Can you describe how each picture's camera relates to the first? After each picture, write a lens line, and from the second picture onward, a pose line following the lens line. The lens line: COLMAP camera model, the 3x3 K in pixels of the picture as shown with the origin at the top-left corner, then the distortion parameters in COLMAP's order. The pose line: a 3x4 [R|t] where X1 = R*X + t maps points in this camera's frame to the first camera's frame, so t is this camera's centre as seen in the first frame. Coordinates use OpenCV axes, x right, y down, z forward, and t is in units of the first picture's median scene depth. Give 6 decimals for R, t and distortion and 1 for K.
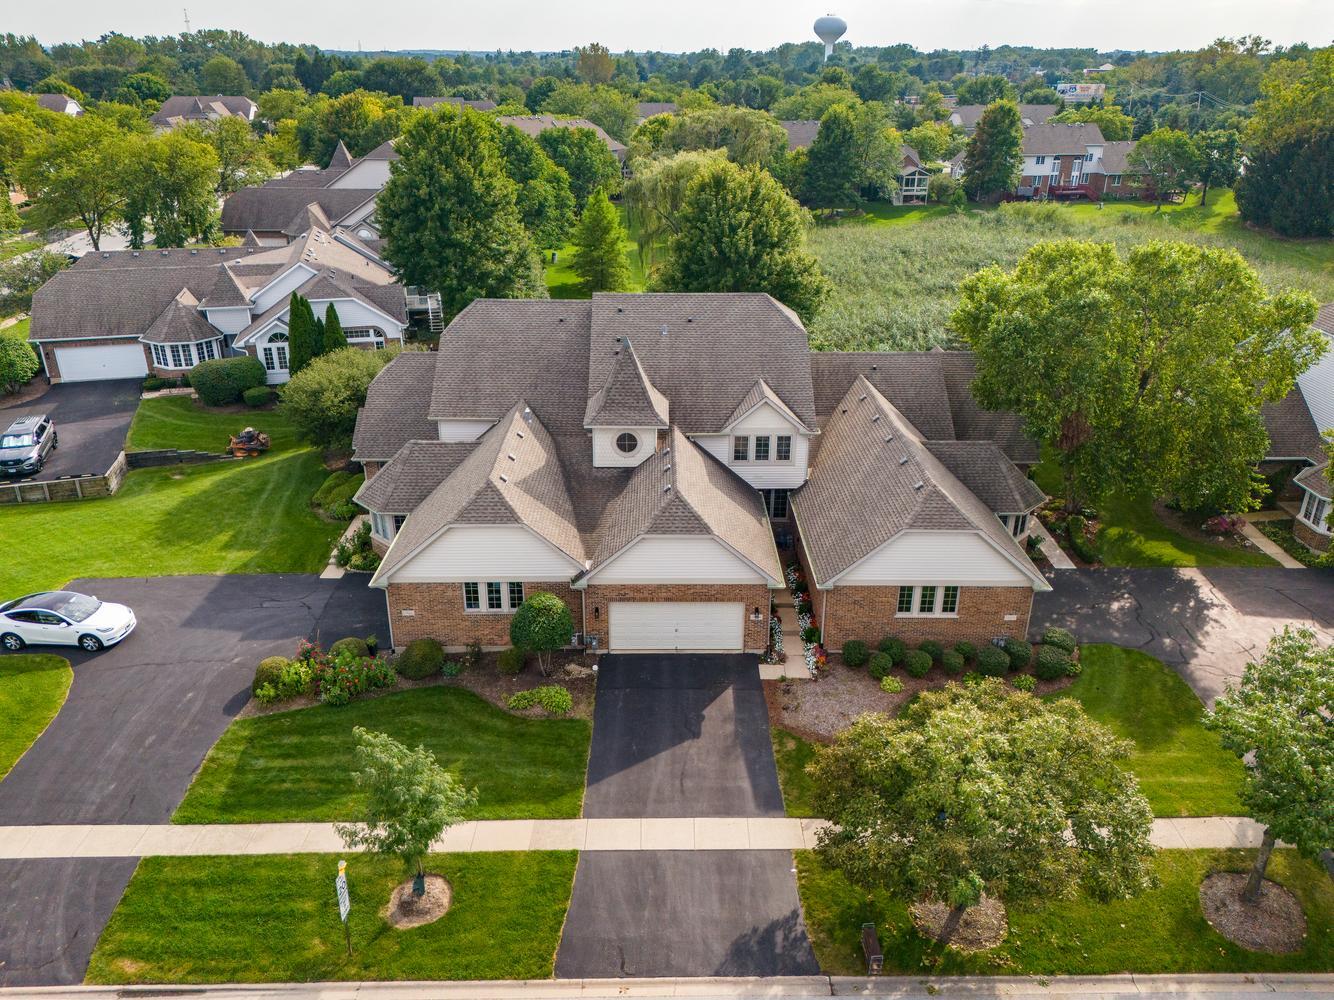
lens RADIAL K [[995.9, 0, 667.0], [0, 995.9, 500.0], [0, 0, 1]] dist [0.070557, -0.068359]
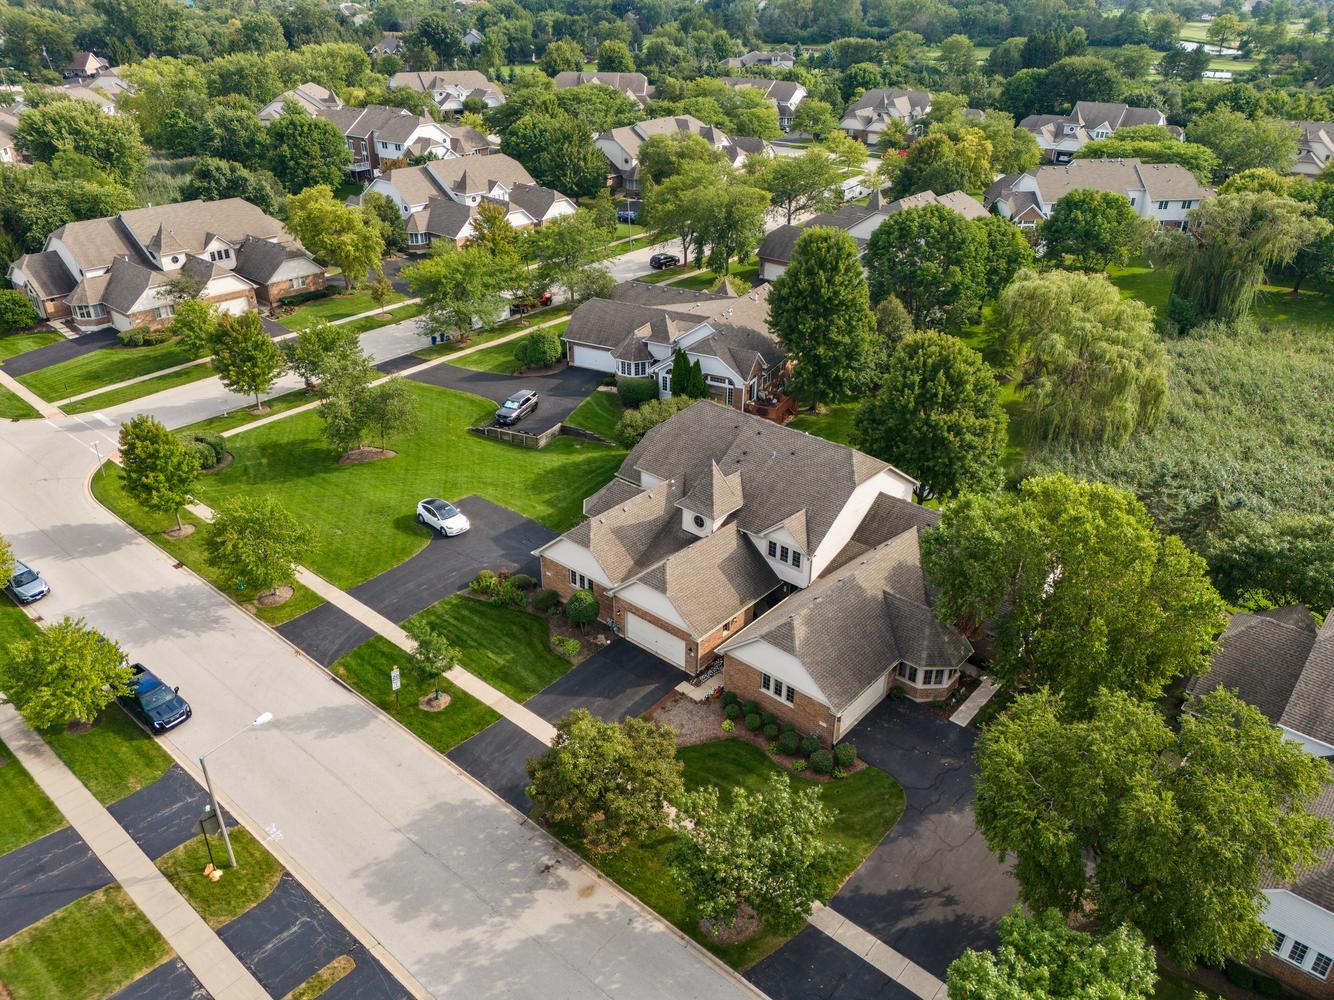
lens RADIAL K [[987.9, 0, 667.0], [0, 987.9, 500.0], [0, 0, 1]] dist [0.100679, -0.062064]
pose [[0.745639, 0.313300, -0.588104, 0.770949], [-0.271752, 0.948819, 0.160917, -0.304480], [0.608419, 0.039833, 0.792616, -0.254898]]
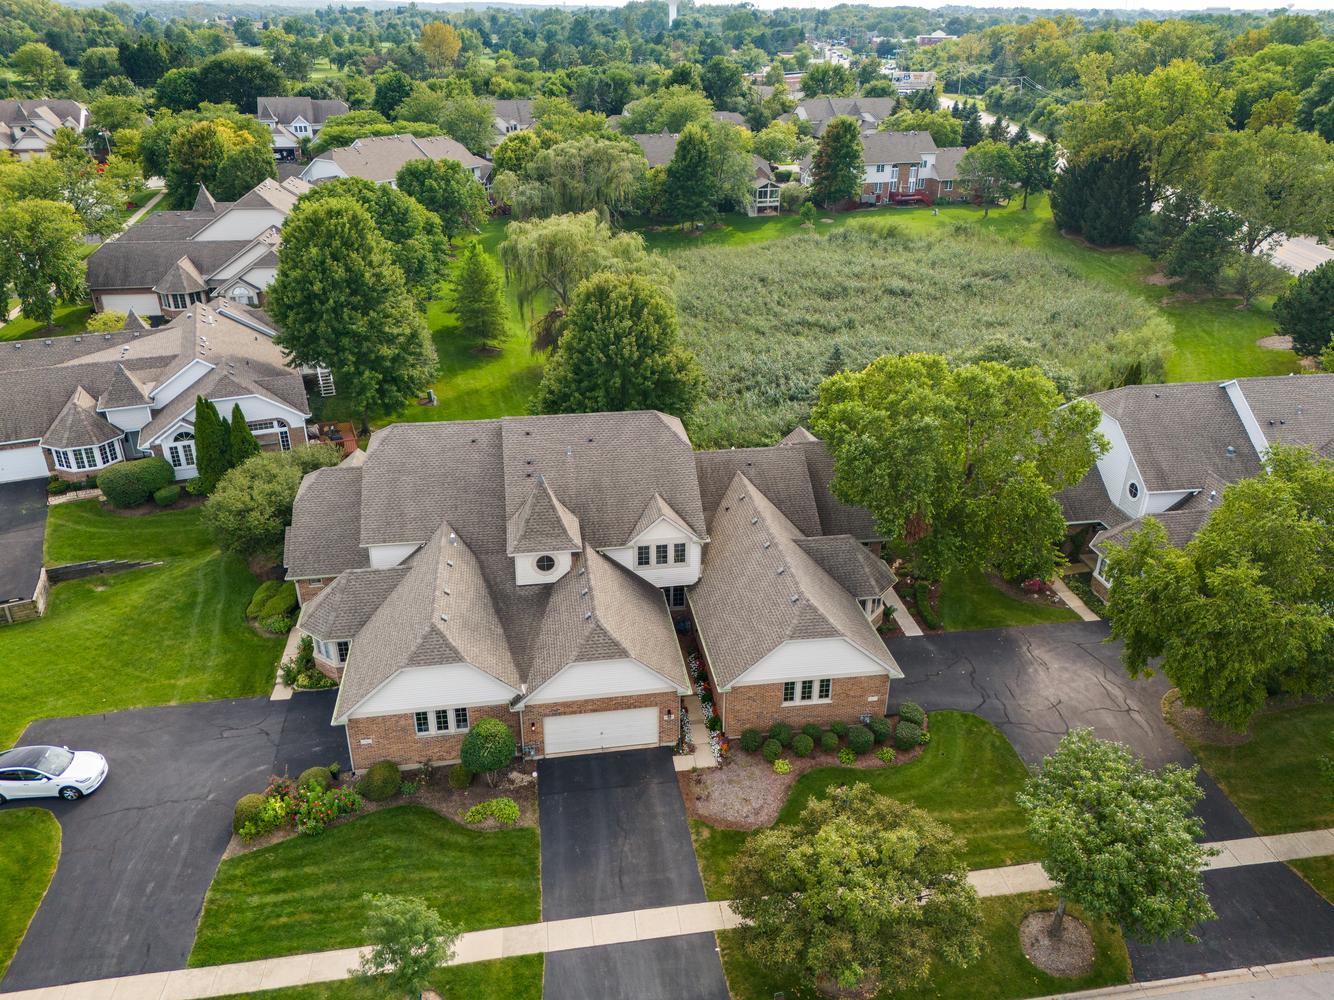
lens RADIAL K [[995.9, 0, 667.0], [0, 995.9, 500.0], [0, 0, 1]] dist [0.070557, -0.068359]
pose [[0.989953, -0.062630, 0.126767, -0.039133], [0.057120, 0.997277, 0.046648, -0.163486], [-0.129343, -0.038939, 0.990835, -0.141426]]
